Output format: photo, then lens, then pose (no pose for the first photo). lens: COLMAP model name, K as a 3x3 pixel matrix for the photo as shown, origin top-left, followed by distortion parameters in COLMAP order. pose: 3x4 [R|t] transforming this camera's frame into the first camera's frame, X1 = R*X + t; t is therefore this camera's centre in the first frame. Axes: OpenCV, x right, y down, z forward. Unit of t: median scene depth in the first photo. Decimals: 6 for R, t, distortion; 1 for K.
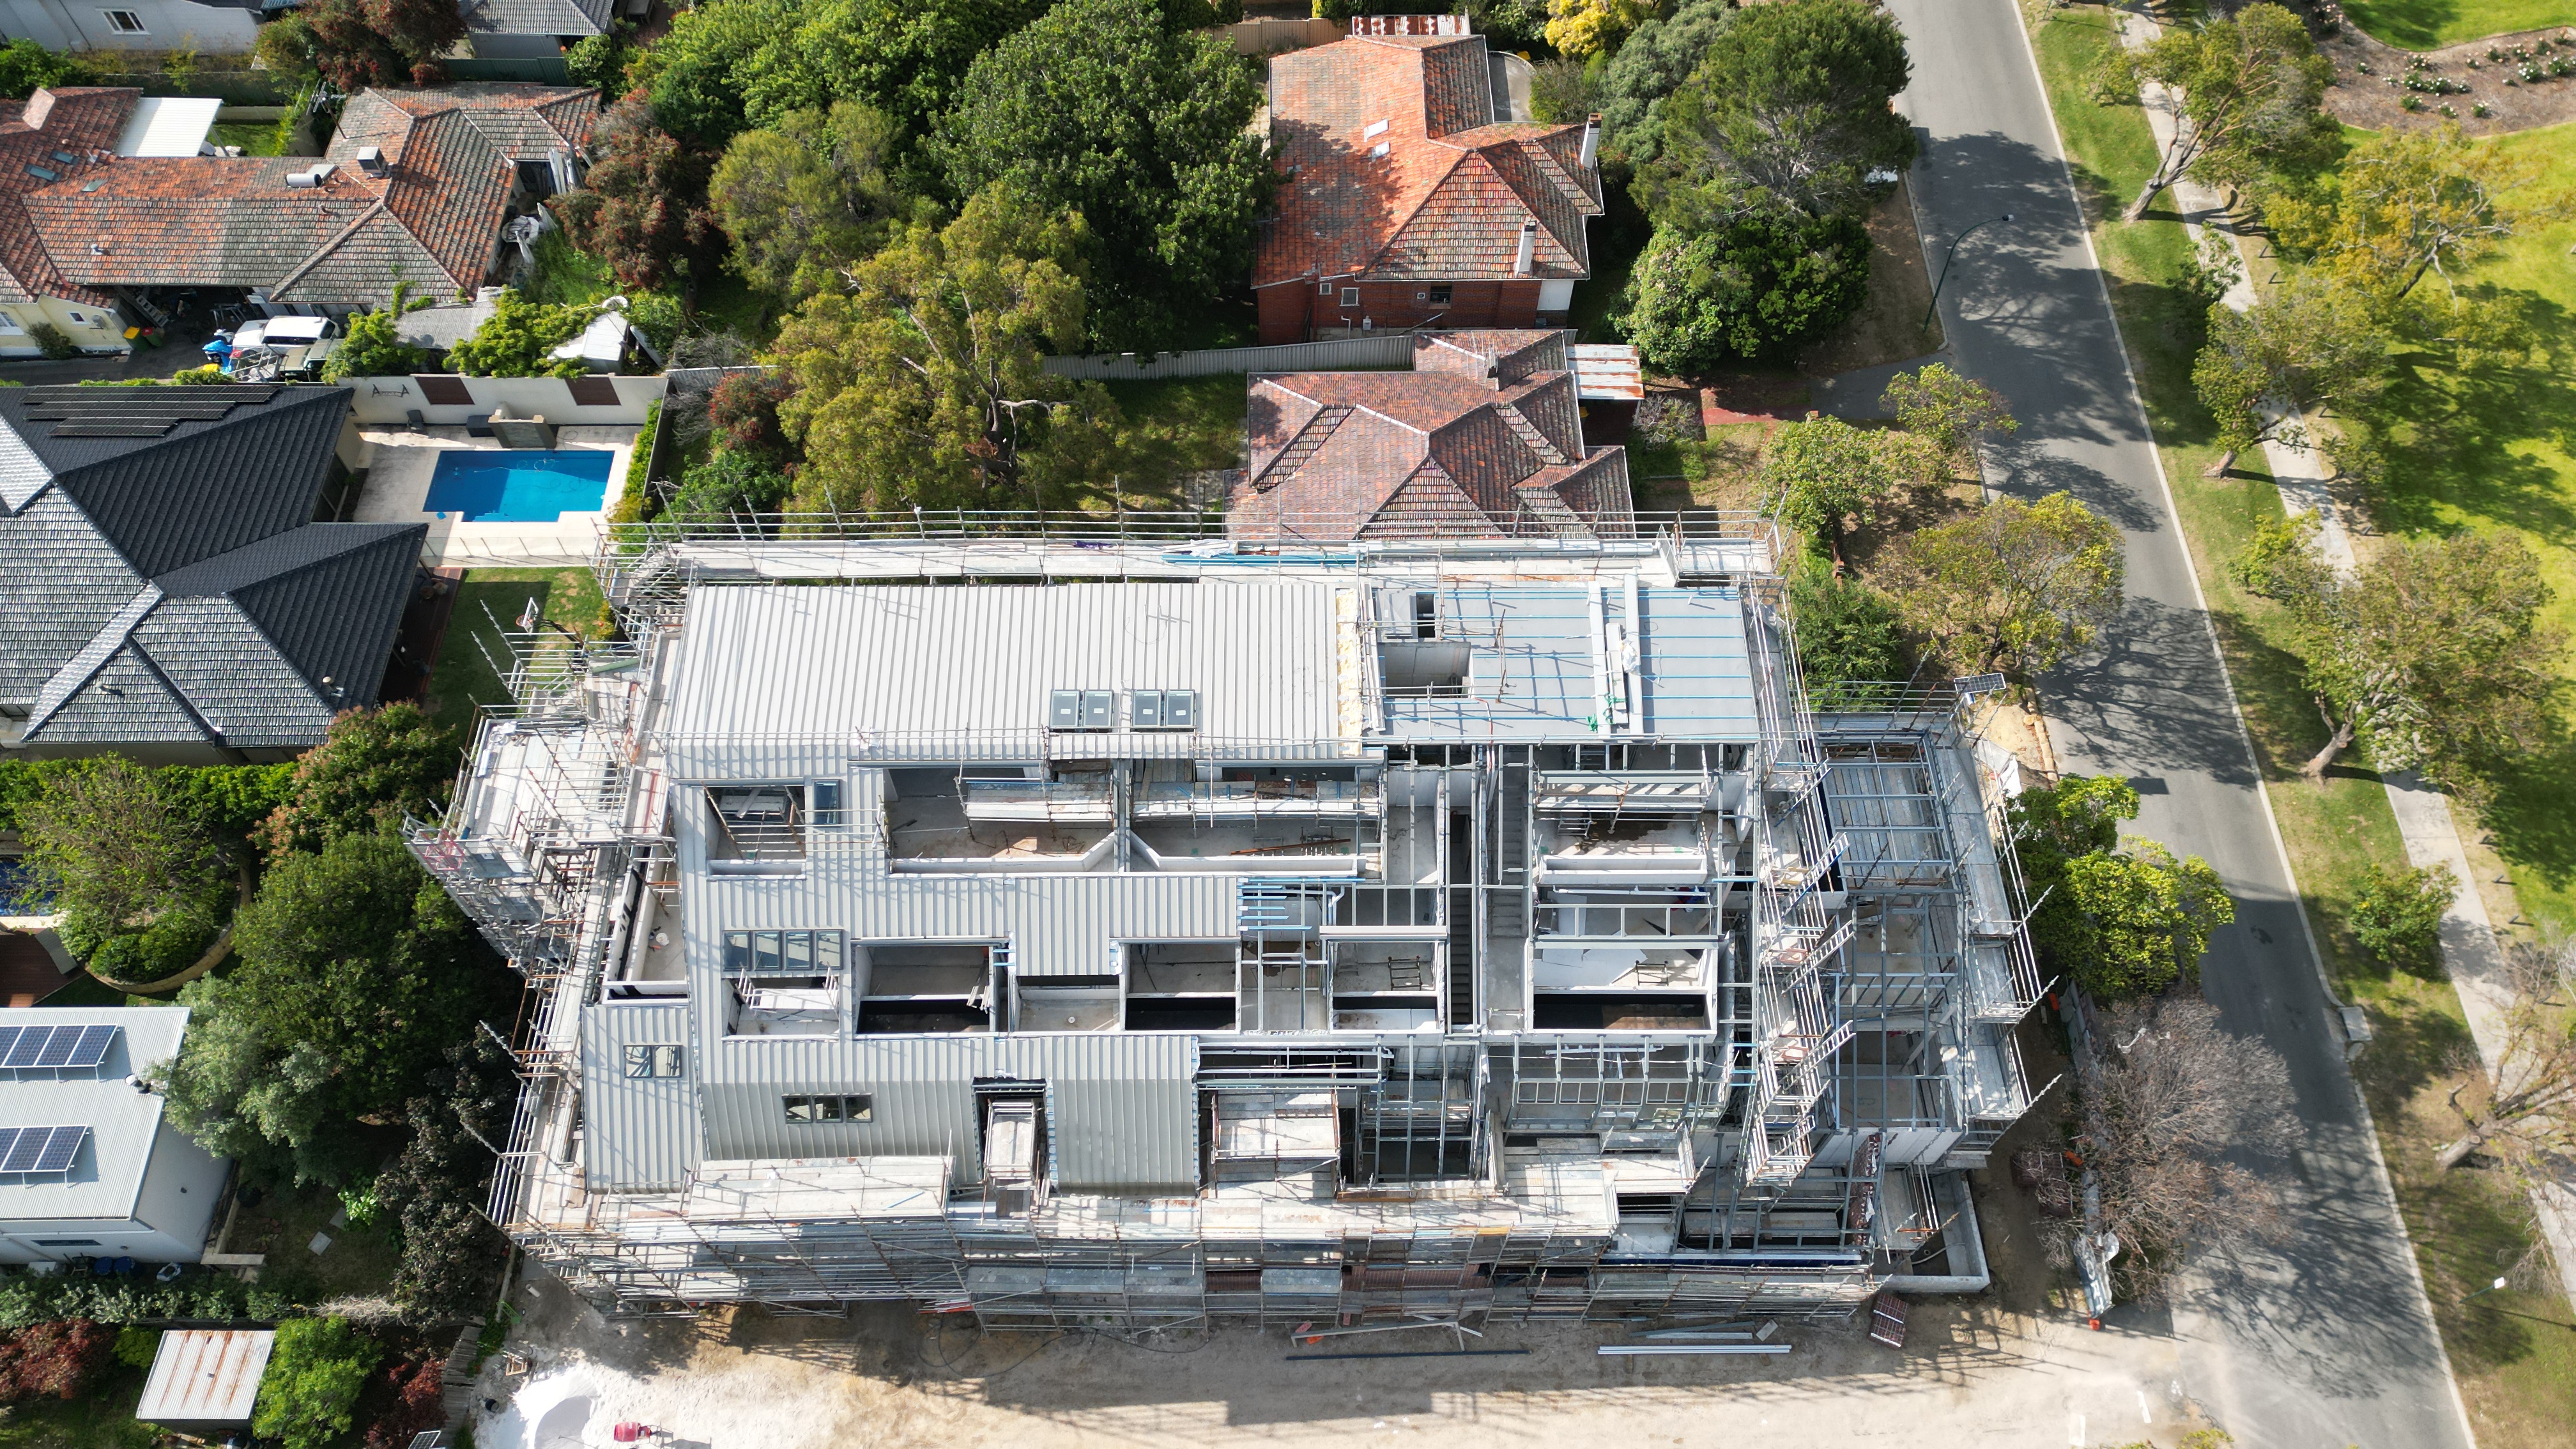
lens RADIAL K [[1797.0, 0, 1288.0], [0, 1797.0, 724.5], [0, 0, 1]] dist [0.091509, -0.090928]
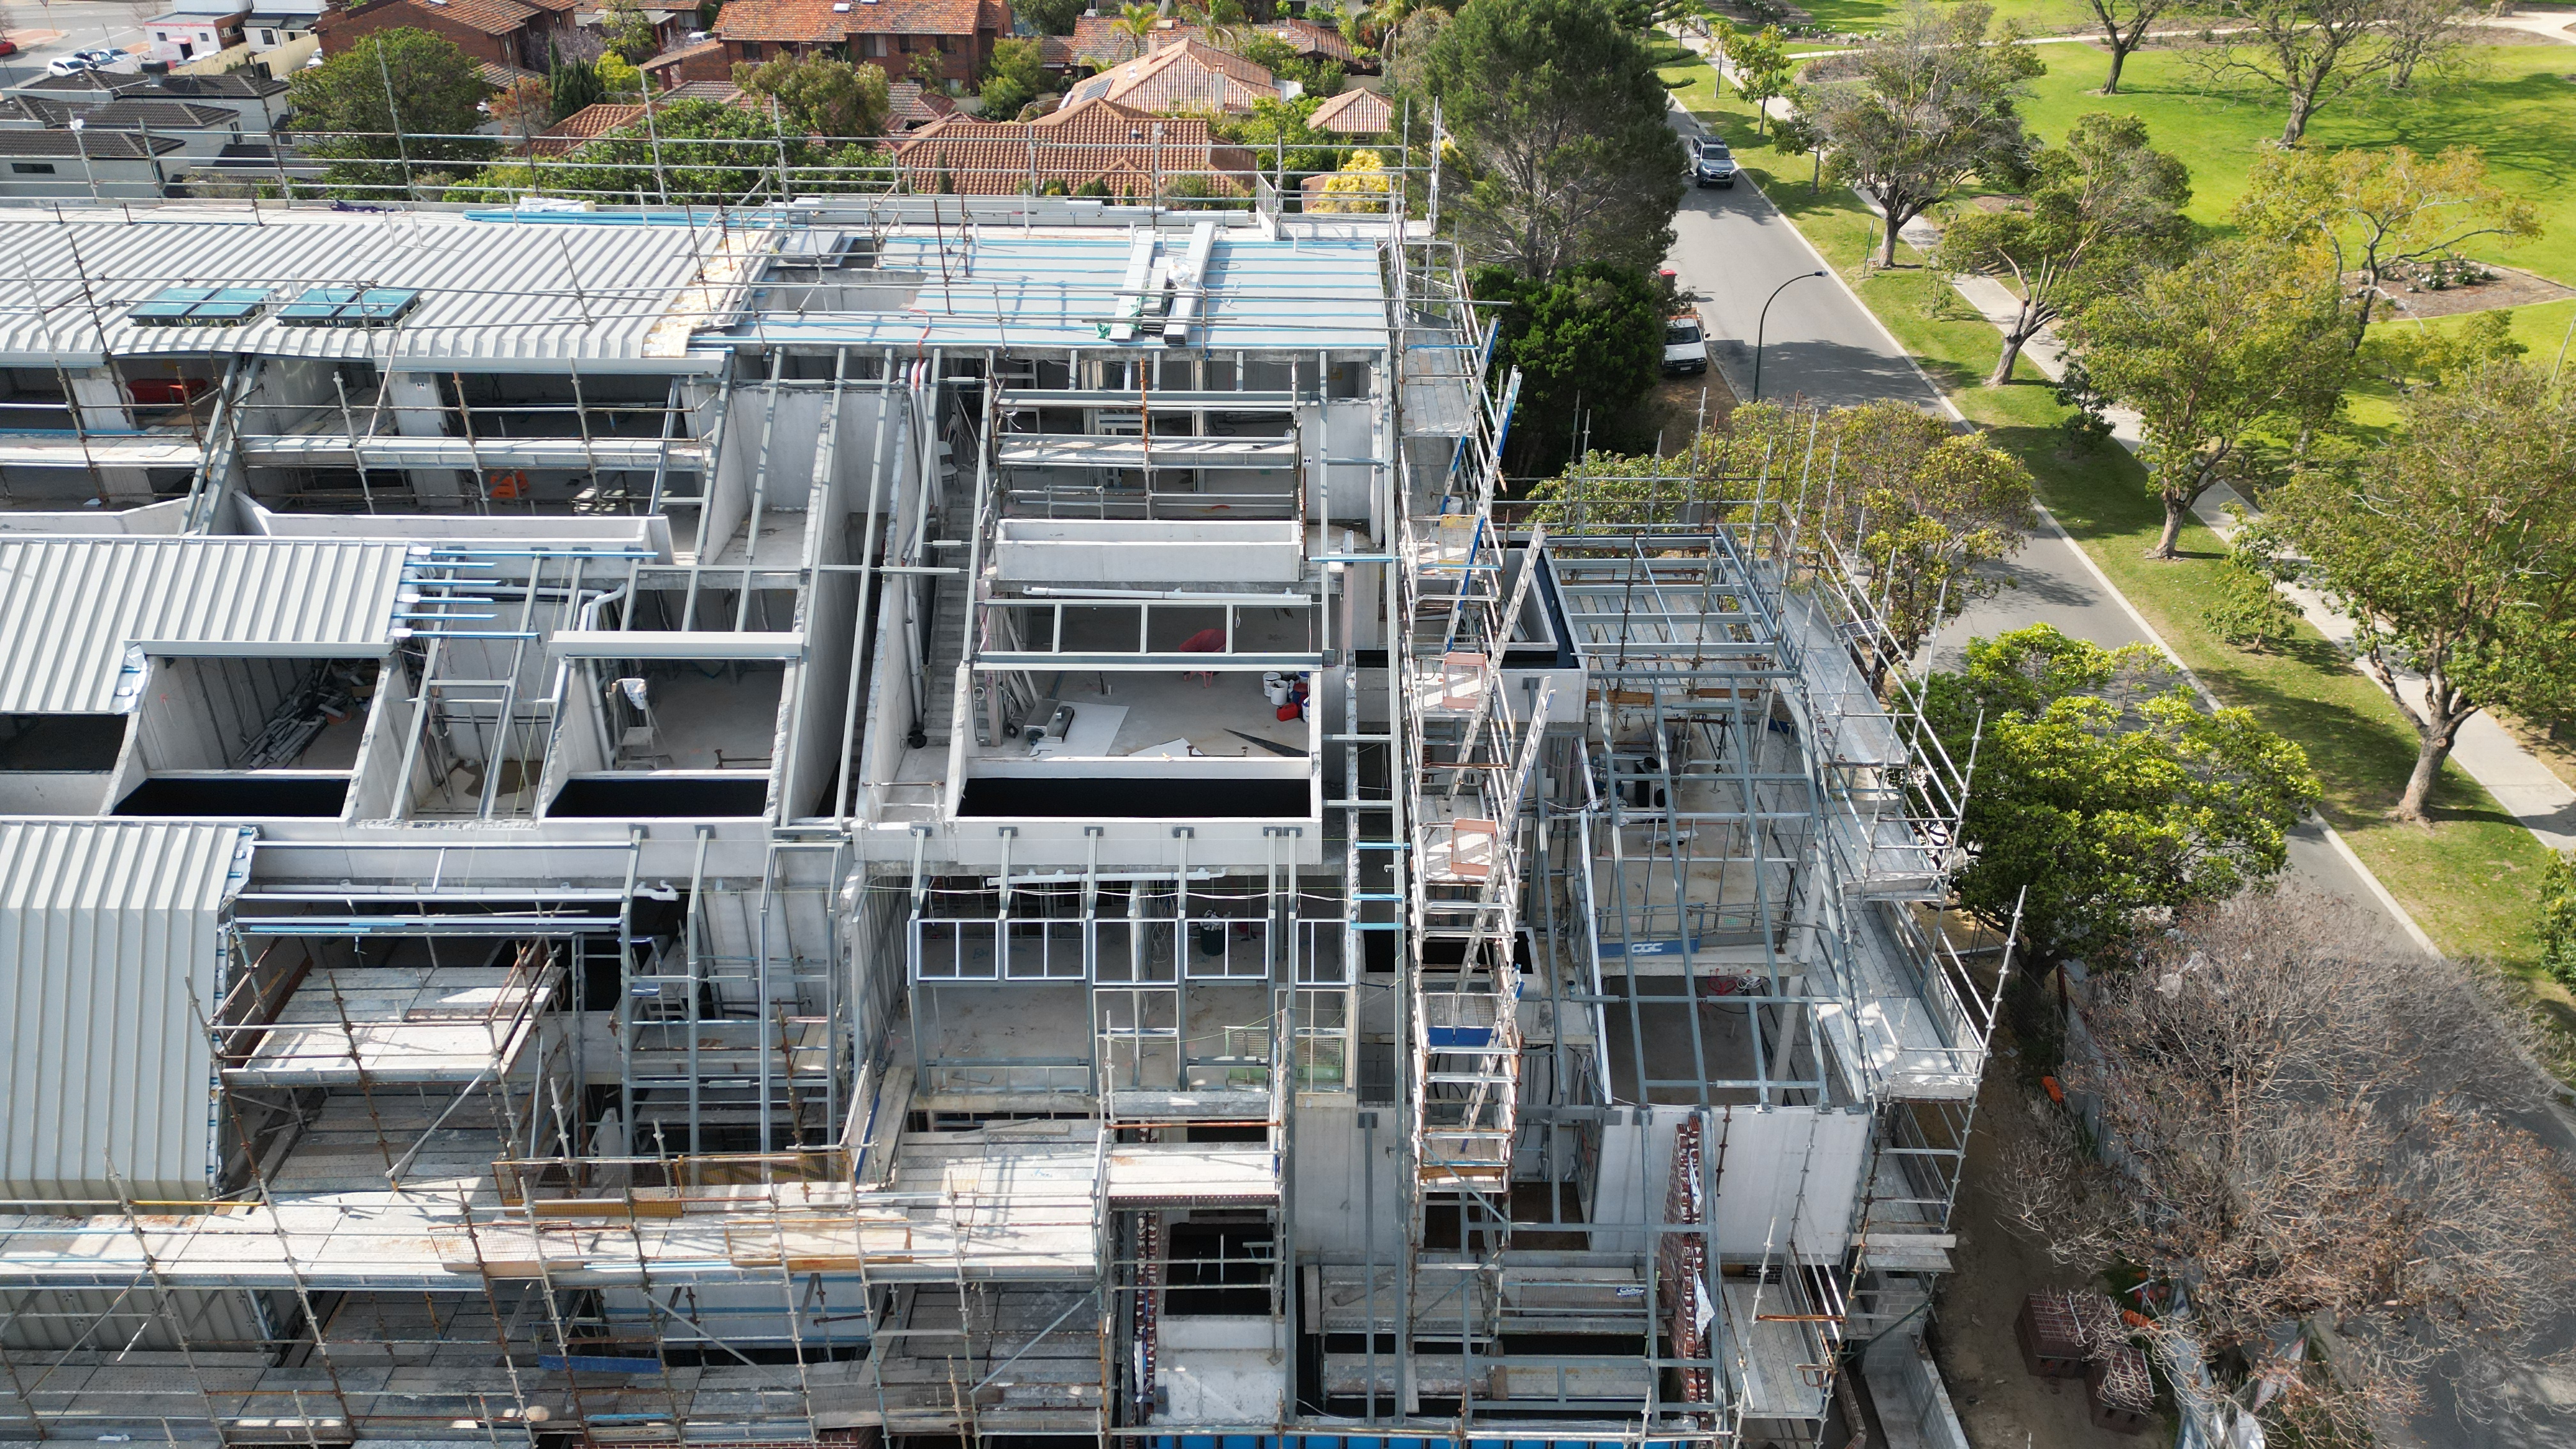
lens RADIAL K [[1797.0, 0, 1288.0], [0, 1797.0, 724.5], [0, 0, 1]] dist [0.091509, -0.090928]
pose [[0.999987, 0.000743, -0.004952, 0.228586], [-0.003045, 0.875359, -0.483464, 0.384011], [0.003976, 0.483473, 0.875350, 0.551466]]
